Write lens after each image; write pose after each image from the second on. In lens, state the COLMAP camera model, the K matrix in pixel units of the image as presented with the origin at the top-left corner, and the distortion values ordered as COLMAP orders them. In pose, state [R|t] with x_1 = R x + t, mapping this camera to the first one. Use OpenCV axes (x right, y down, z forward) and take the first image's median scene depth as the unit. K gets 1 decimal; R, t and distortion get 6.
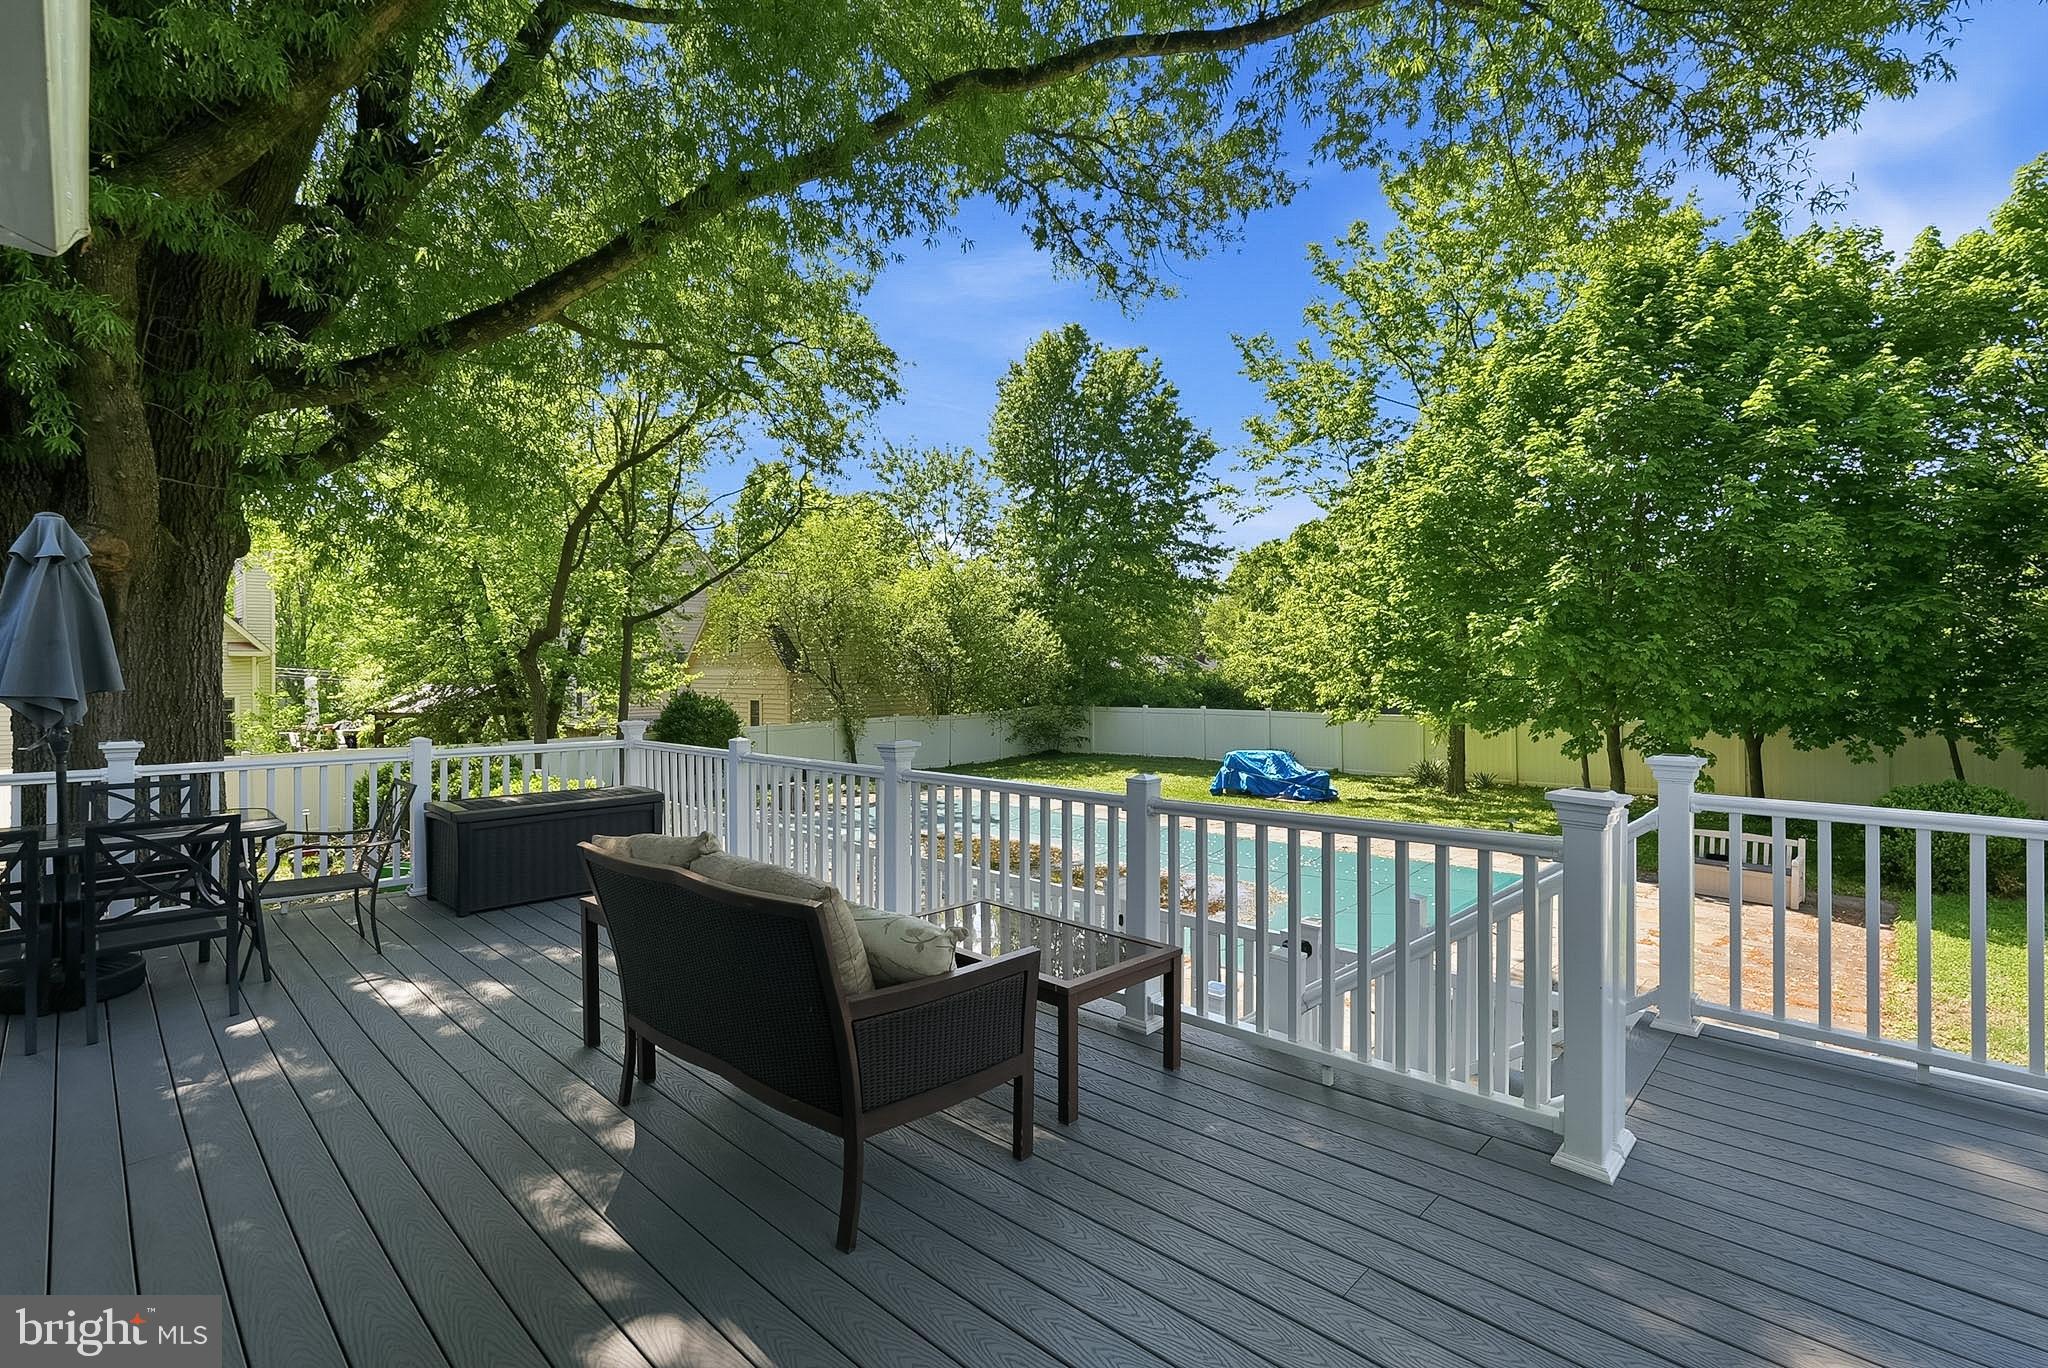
lens RADIAL K [[947.3, 0, 1018.7], [0, 947.3, 704.9], [0, 0, 1]] dist [-0.004188, -0.000663]
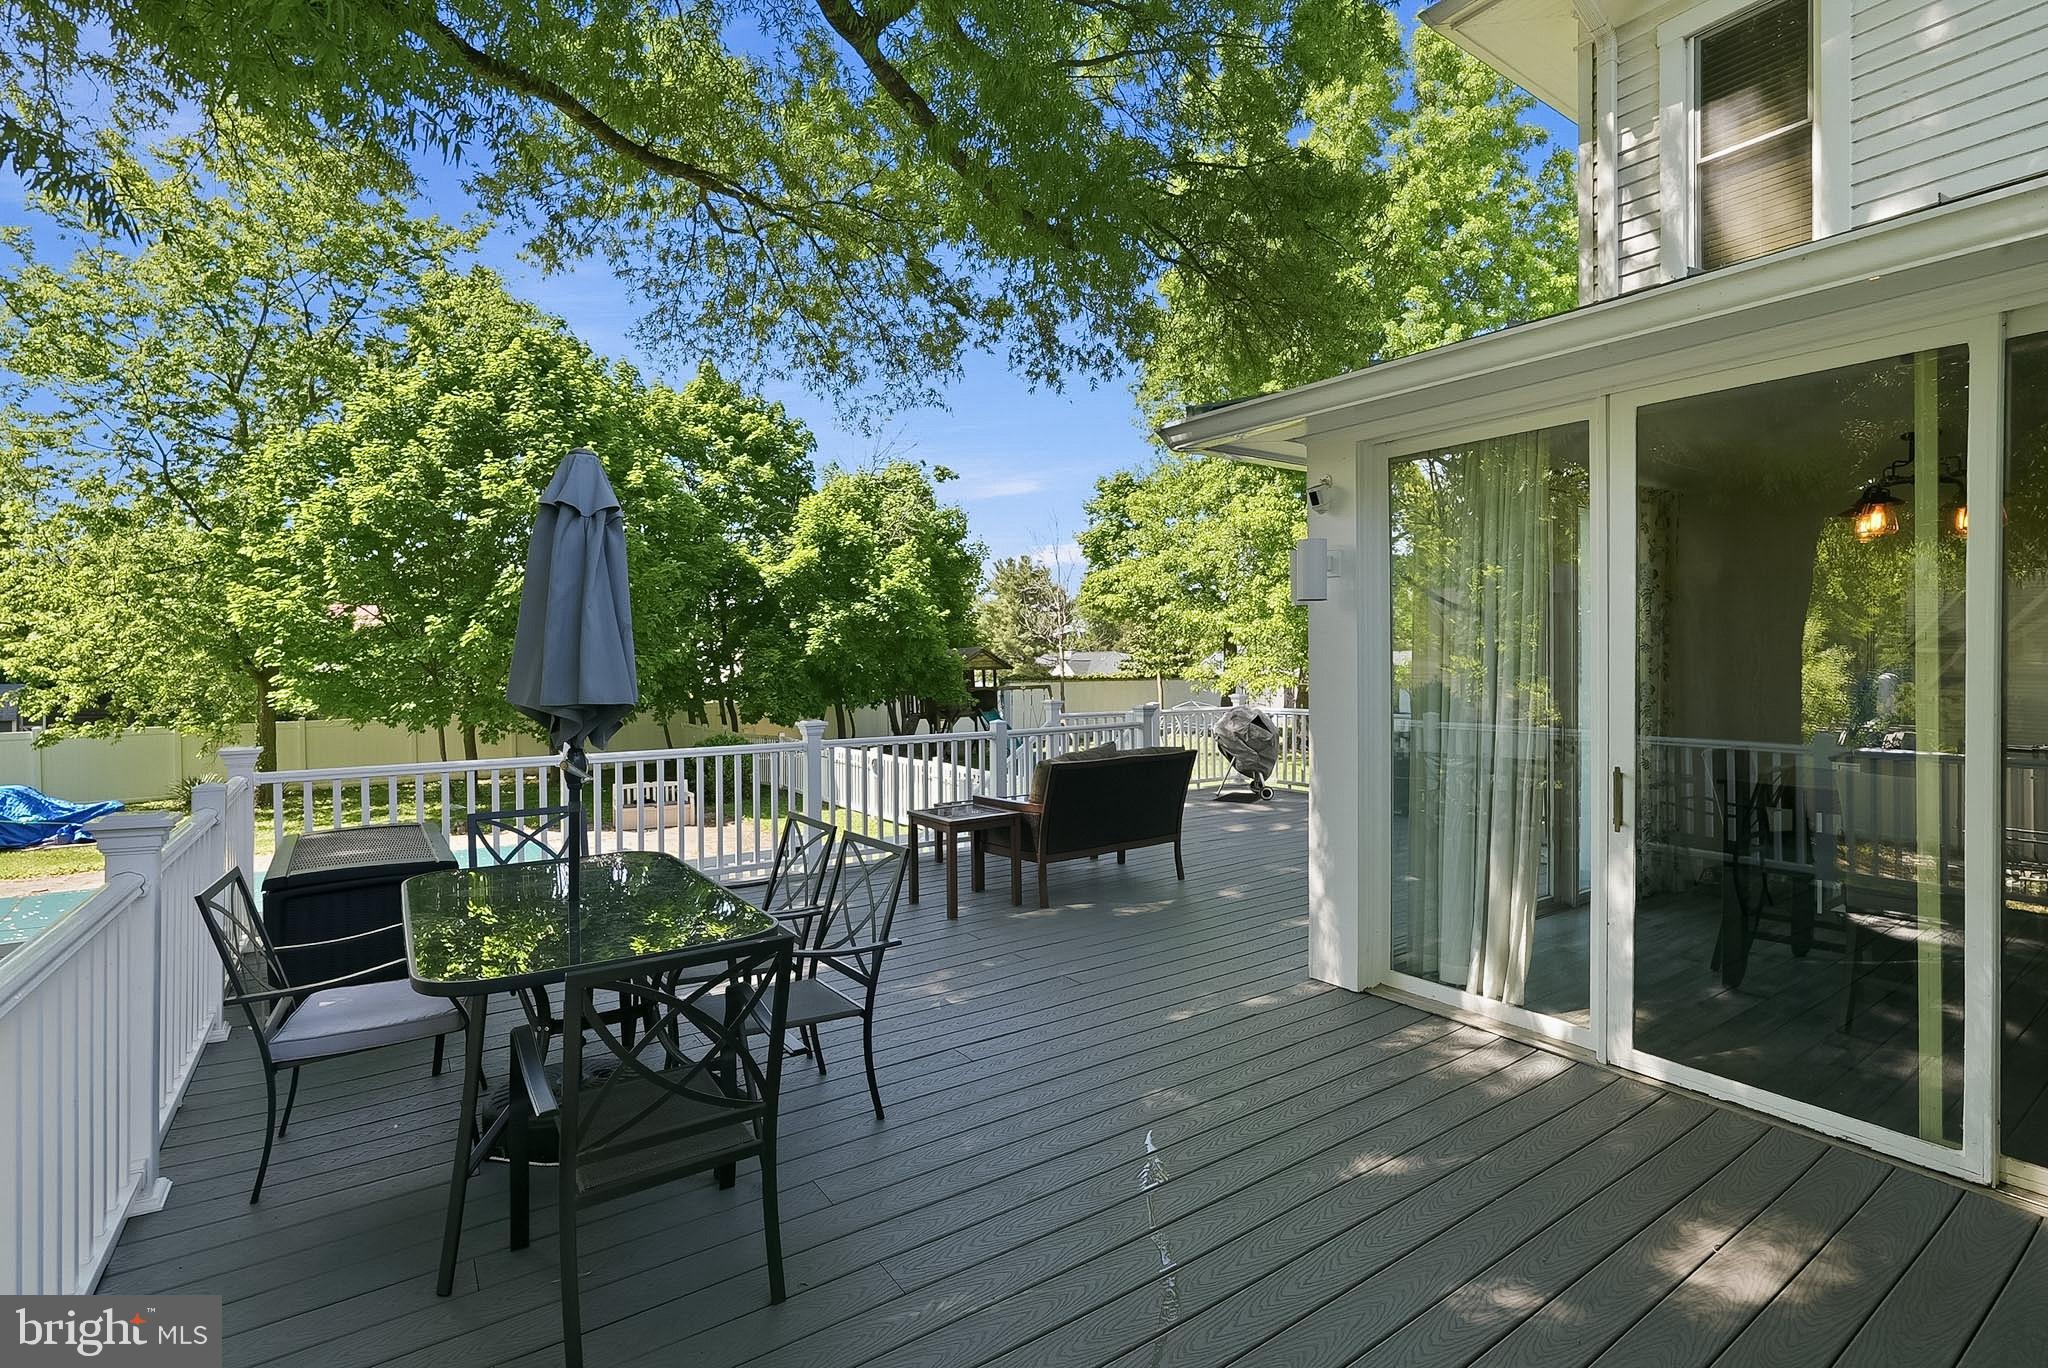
lens RADIAL K [[958.2, 0, 1031.8], [0, 958.2, 653.6], [0, 0, 1]] dist [-0.001573, -0.000223]
pose [[0.191980, 0.002354, 0.981396, -0.193963], [0.049390, 0.998707, -0.012057, -0.003200], [-0.980155, 0.050786, 0.191616, 0.057654]]
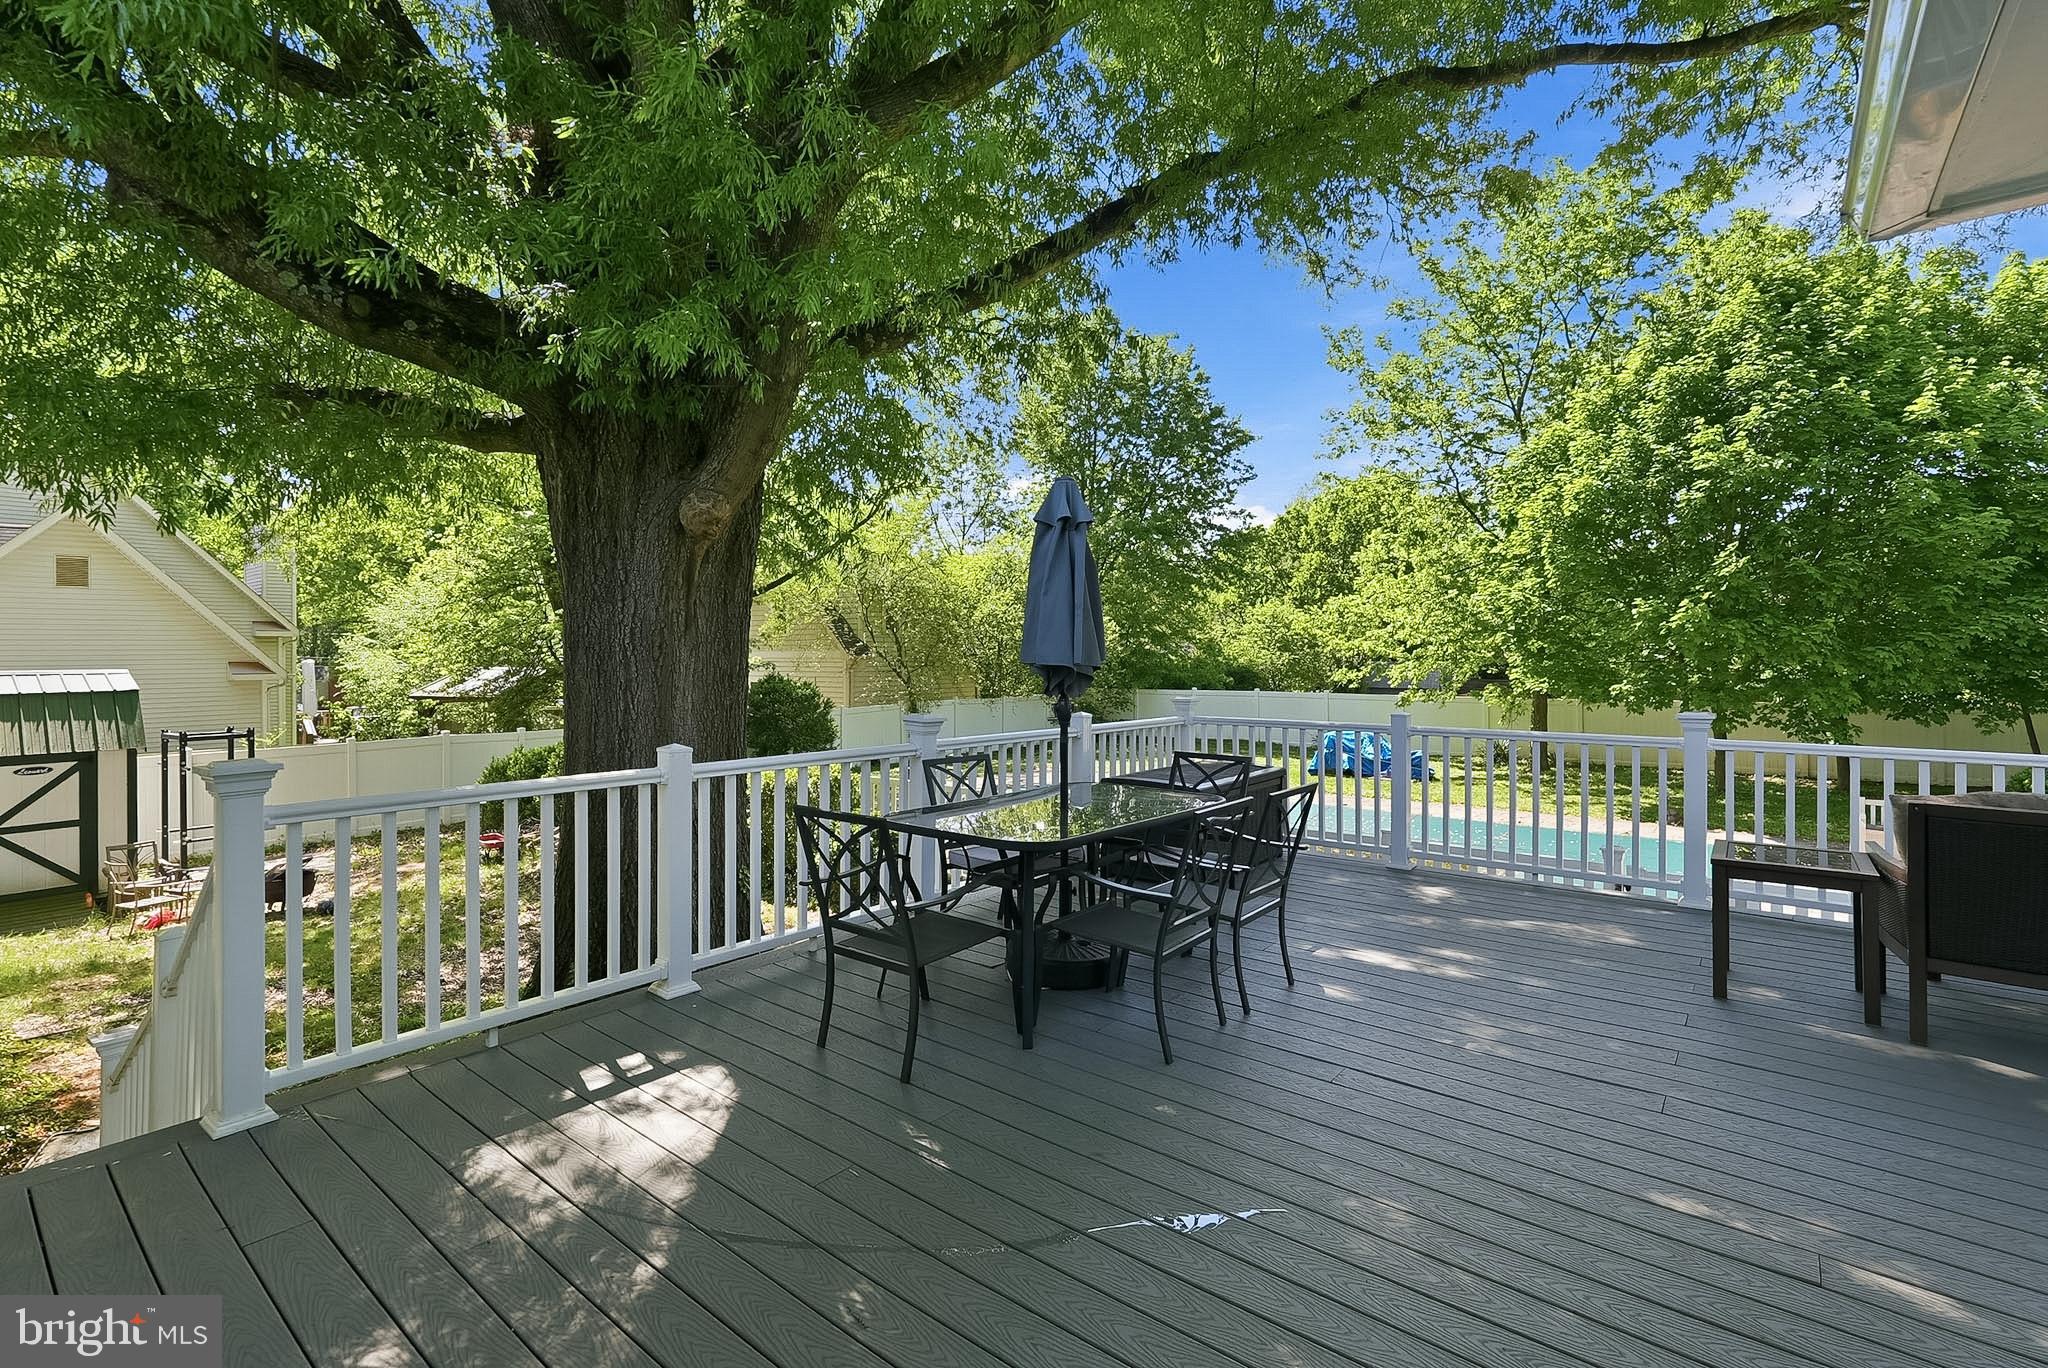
lens RADIAL K [[958.1, 0, 1024.0], [0, 958.1, 684.0], [0, 0, 1]] dist [0.001884, 0.000456]
pose [[0.994472, -0.002228, 0.104983, -0.135312], [0.002807, 0.999982, -0.005361, 0.001549], [-0.104969, 0.005626, 0.994460, 0.001692]]
